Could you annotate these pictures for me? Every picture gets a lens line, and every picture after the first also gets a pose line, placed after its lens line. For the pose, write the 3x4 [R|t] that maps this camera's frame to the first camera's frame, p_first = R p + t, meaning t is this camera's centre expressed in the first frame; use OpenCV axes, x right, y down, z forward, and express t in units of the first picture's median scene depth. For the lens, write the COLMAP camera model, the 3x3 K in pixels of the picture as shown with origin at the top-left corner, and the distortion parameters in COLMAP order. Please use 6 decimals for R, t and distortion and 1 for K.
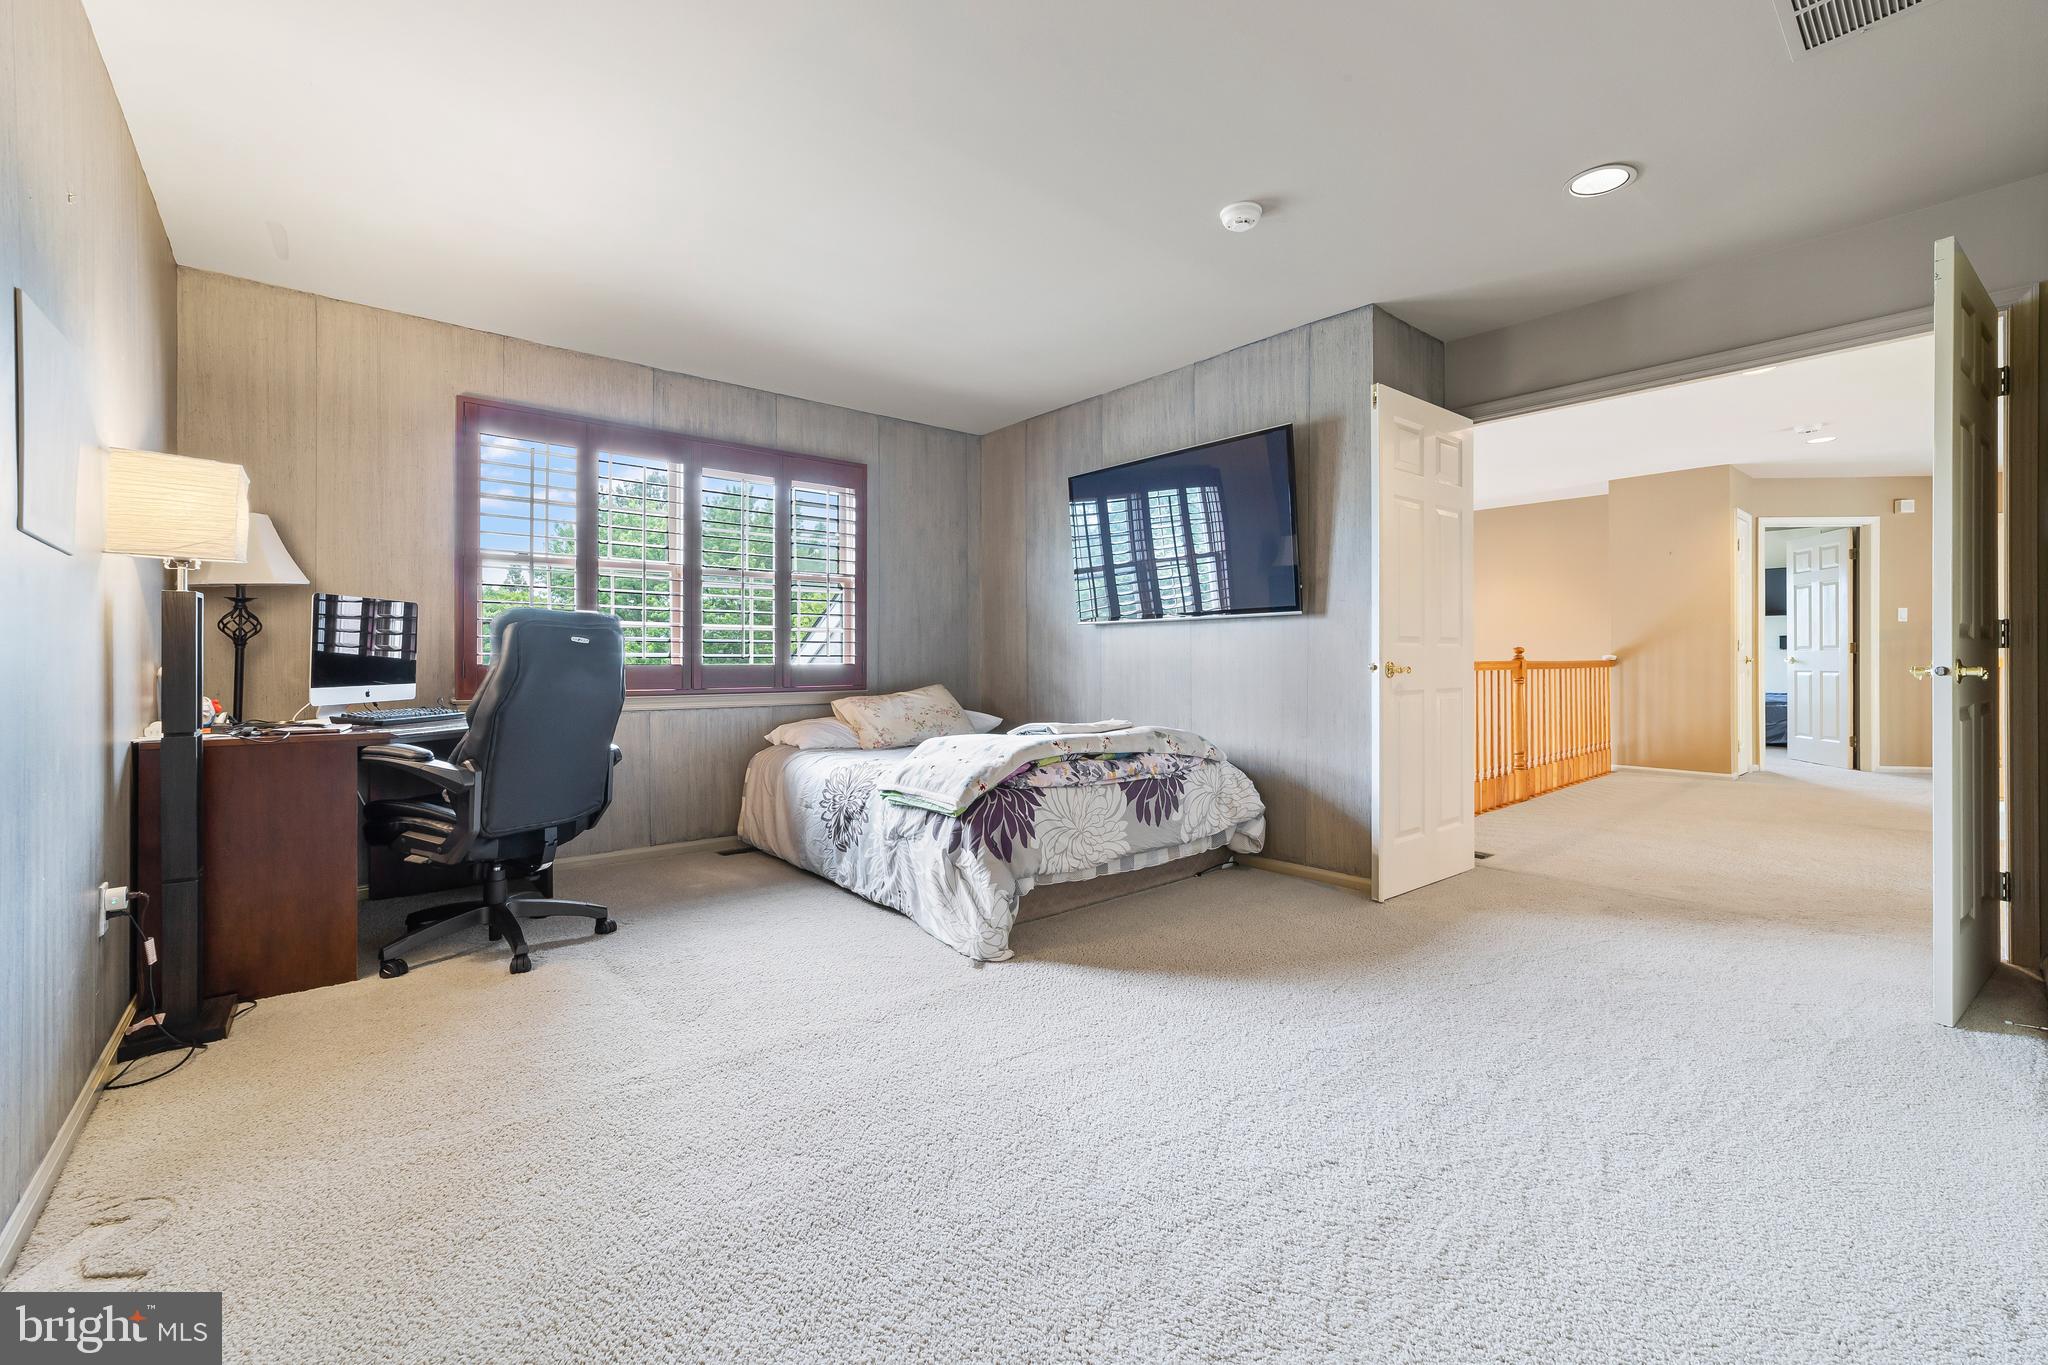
lens RADIAL K [[791.7, 0, 1036.8], [0, 791.7, 660.0], [0, 0, 1]] dist [-0.012722, 0.005182]
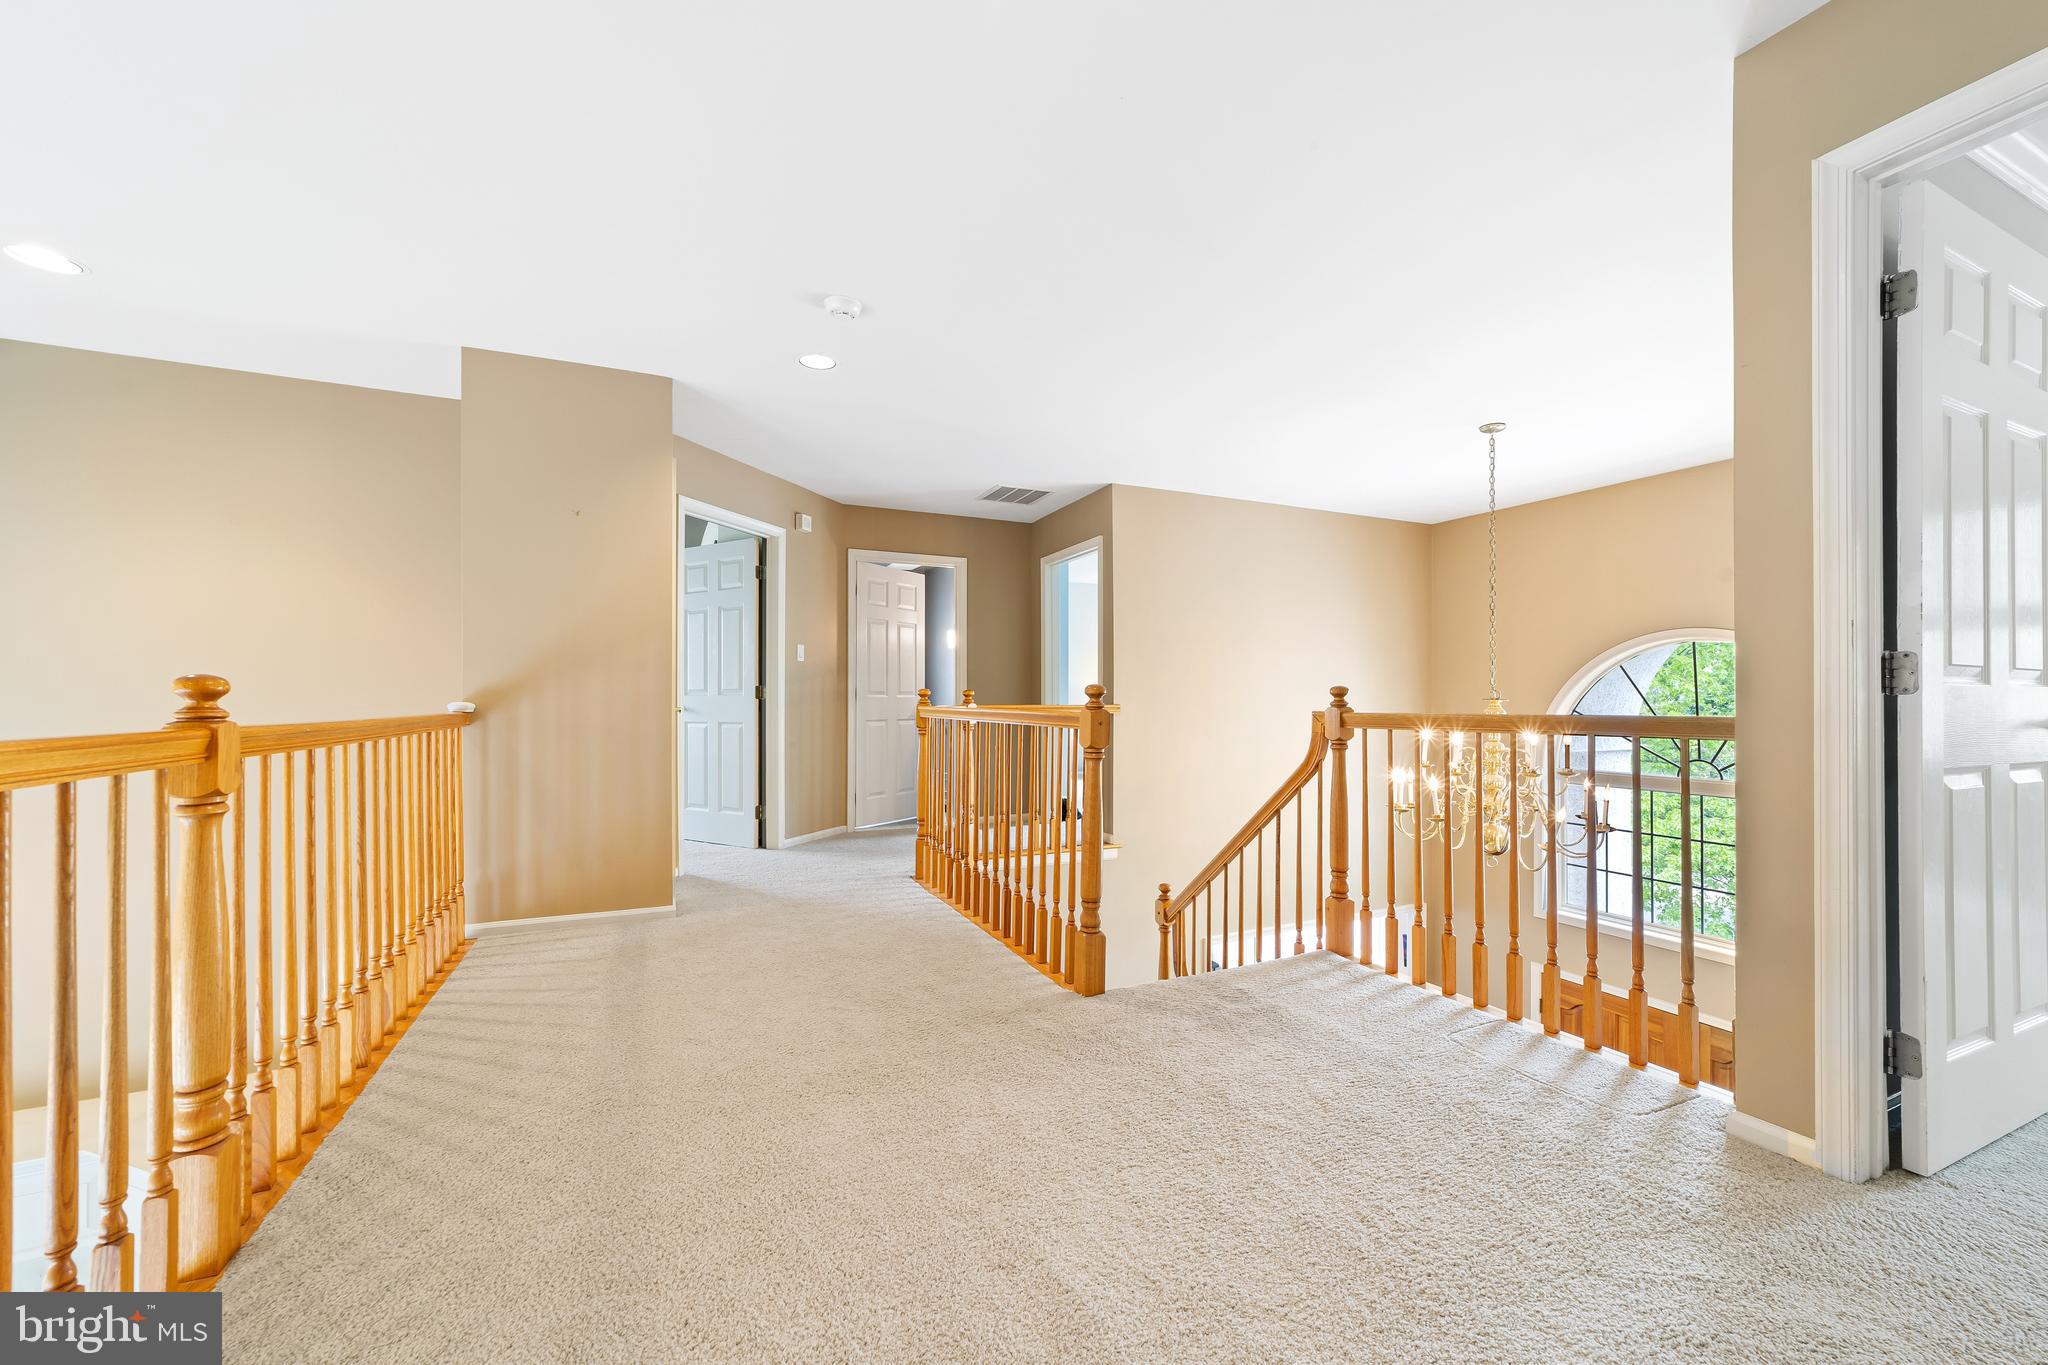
lens RADIAL K [[791.7, 0, 1036.0], [0, 791.7, 694.9], [0, 0, 1]] dist [-0.012722, 0.005182]
pose [[0.245870, 0.006754, 0.969279, 0.616450], [0.003827, 0.999961, -0.007938, -0.009954], [-0.969295, 0.005661, 0.245834, 0.964958]]
